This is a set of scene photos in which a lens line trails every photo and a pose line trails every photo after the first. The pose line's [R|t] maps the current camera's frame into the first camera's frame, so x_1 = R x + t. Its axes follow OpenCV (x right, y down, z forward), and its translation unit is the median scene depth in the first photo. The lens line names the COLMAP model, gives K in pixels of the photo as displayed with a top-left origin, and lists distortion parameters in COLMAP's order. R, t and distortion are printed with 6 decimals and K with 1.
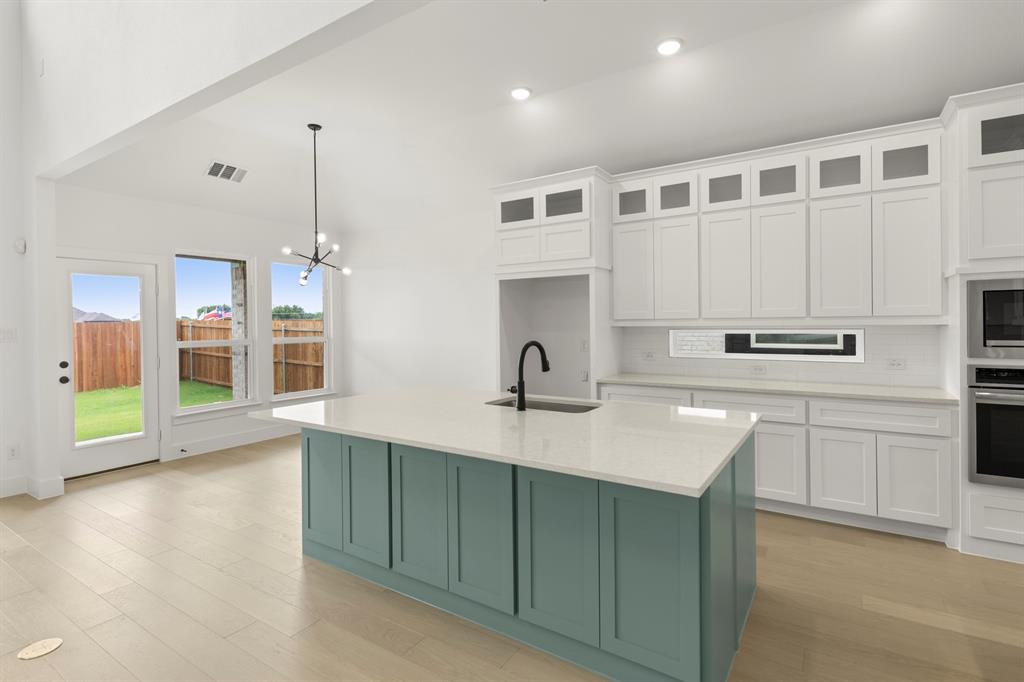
lens RADIAL K [[509.2, 0, 523.9], [0, 509.2, 323.4], [0, 0, 1]] dist [0.012889, -0.004405]
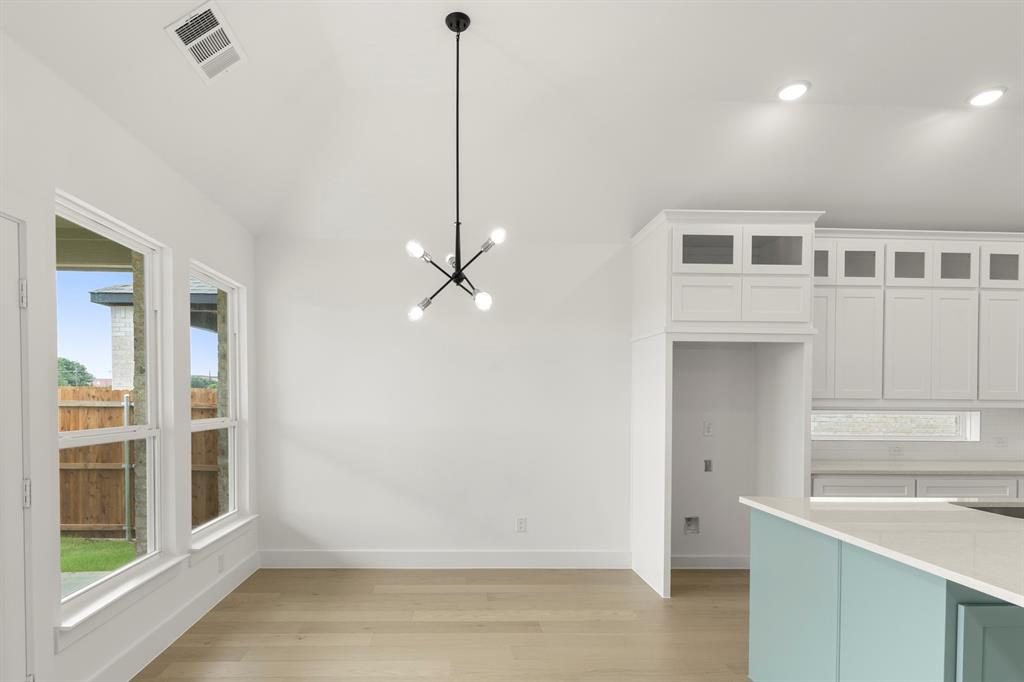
lens RADIAL K [[526.9, 0, 466.2], [0, 526.9, 409.7], [0, 0, 1]] dist [0.005924, -0.002966]
pose [[0.820623, 0.003831, 0.571457, -0.737340], [-0.015803, 0.999747, 0.015990, 0.005756], [-0.571252, -0.022152, 0.820476, 0.559819]]
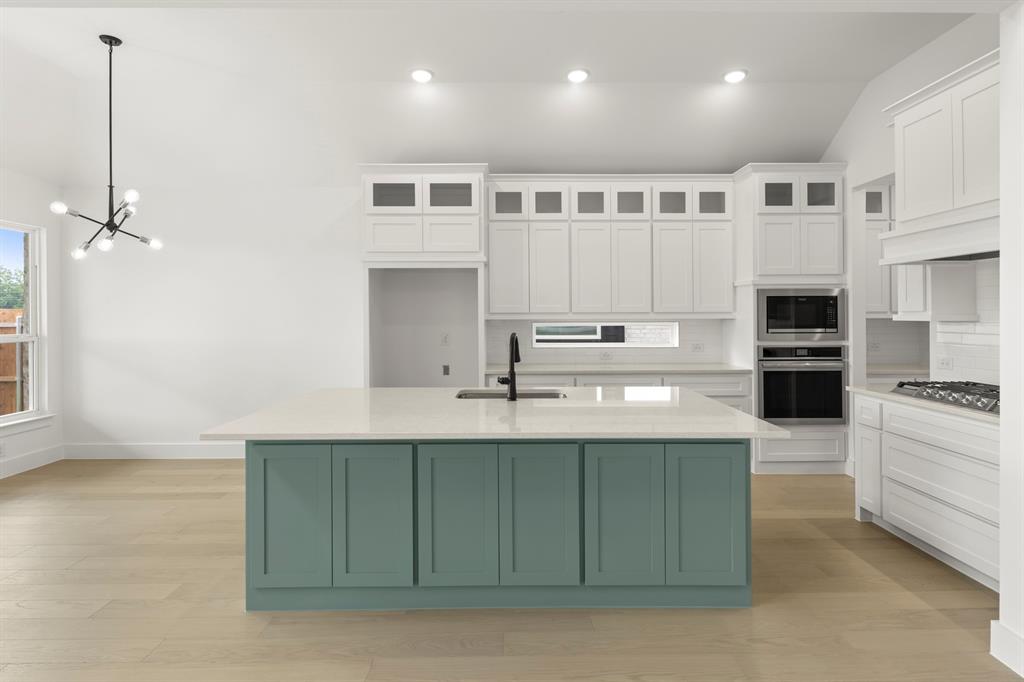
lens RADIAL K [[537.8, 0, 525.0], [0, 537.8, 311.3], [0, 0, 1]] dist [0.010441, -0.004448]
pose [[0.829691, 0.010960, 0.558115, -0.358663], [-0.004183, 0.999901, -0.013416, 0.003274], [-0.558207, 0.008796, 0.829655, 0.052066]]
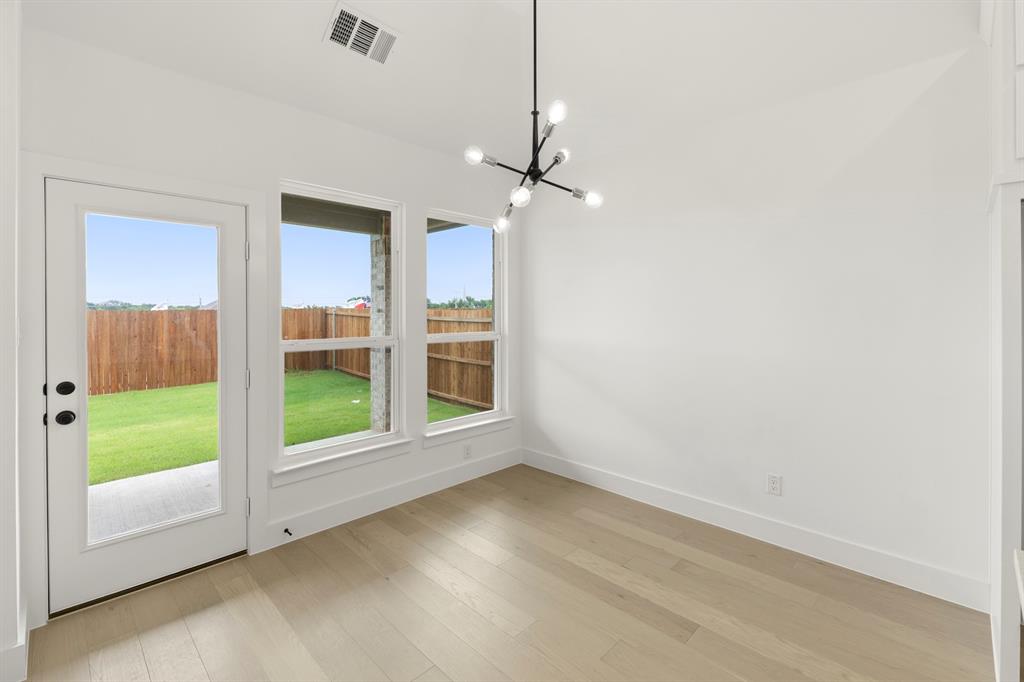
lens RADIAL K [[450.8, 0, 532.3], [0, 450.8, 313.8], [0, 0, 1]] dist [-0.007324, 0.000015]
pose [[0.983615, 0.010985, -0.179947, -0.346097], [-0.011115, 0.999938, 0.000286, 0.001307], [0.179939, 0.001719, 0.983676, 0.622733]]
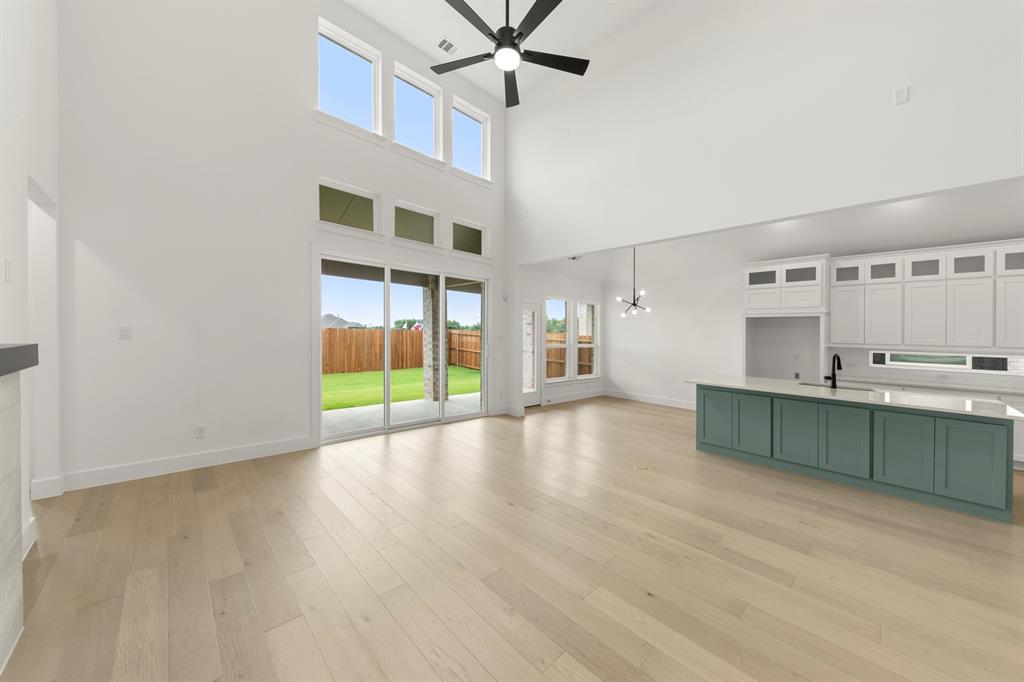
lens RADIAL K [[368.3, 0, 502.6], [0, 368.3, 328.6], [0, 0, 1]] dist [-0.003438, -0.000237]
pose [[0.966989, 0.030187, -0.253024, -0.547856], [-0.035144, 0.999268, -0.015093, 0.002415], [0.252384, 0.023487, 0.967342, -0.439839]]
